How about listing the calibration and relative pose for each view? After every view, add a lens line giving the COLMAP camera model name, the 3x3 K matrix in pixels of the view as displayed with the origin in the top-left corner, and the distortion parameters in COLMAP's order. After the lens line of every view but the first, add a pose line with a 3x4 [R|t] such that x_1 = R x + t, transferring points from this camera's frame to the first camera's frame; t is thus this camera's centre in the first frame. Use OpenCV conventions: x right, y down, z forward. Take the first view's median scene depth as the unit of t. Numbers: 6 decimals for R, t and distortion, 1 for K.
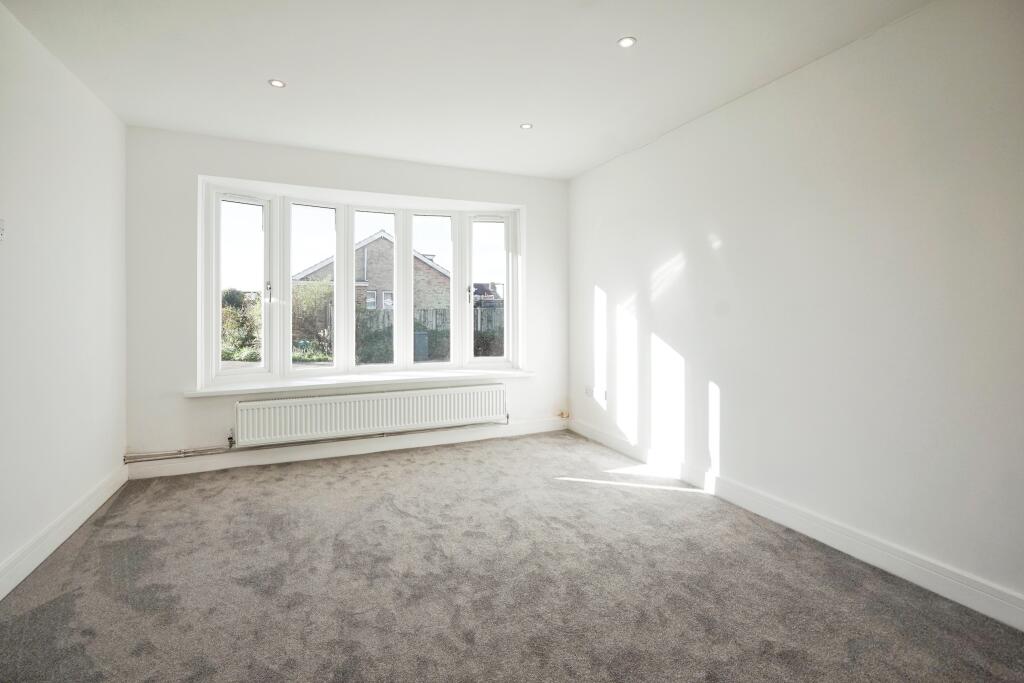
lens RADIAL K [[444.7, 0, 497.9], [0, 444.7, 308.8], [0, 0, 1]] dist [-0.001027, 0.000182]
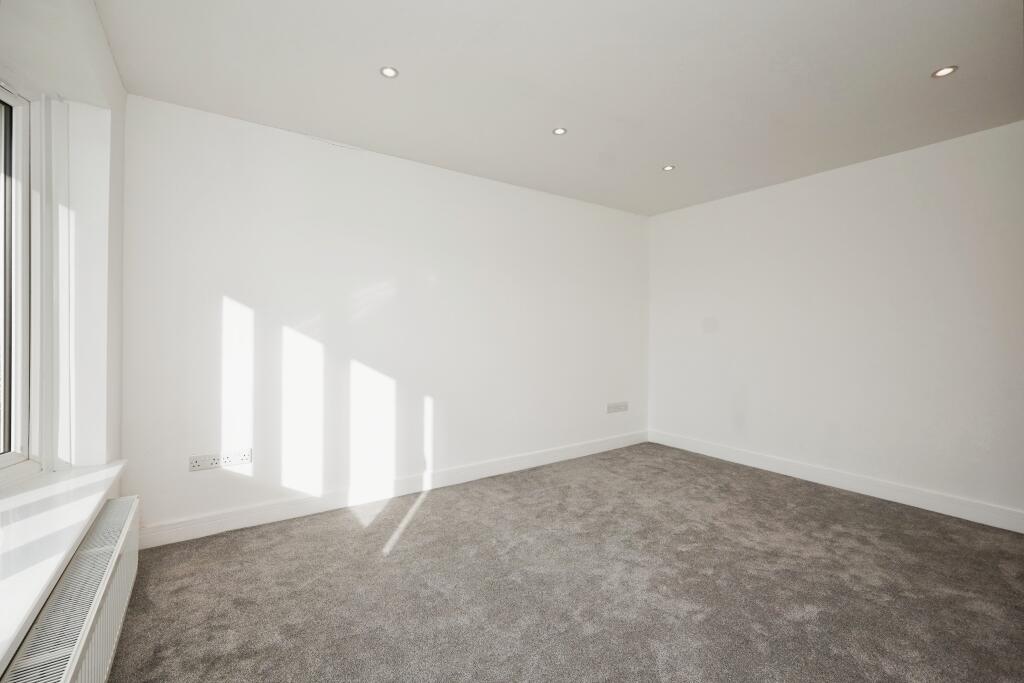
lens RADIAL K [[444.7, 0, 511.1], [0, 444.7, 340.3], [0, 0, 1]] dist [-0.001027, 0.000182]
pose [[-0.185155, -0.018697, 0.982532, -0.627861], [-0.014913, 0.999757, 0.016214, -0.004990], [-0.982596, -0.011651, -0.185388, 0.884654]]
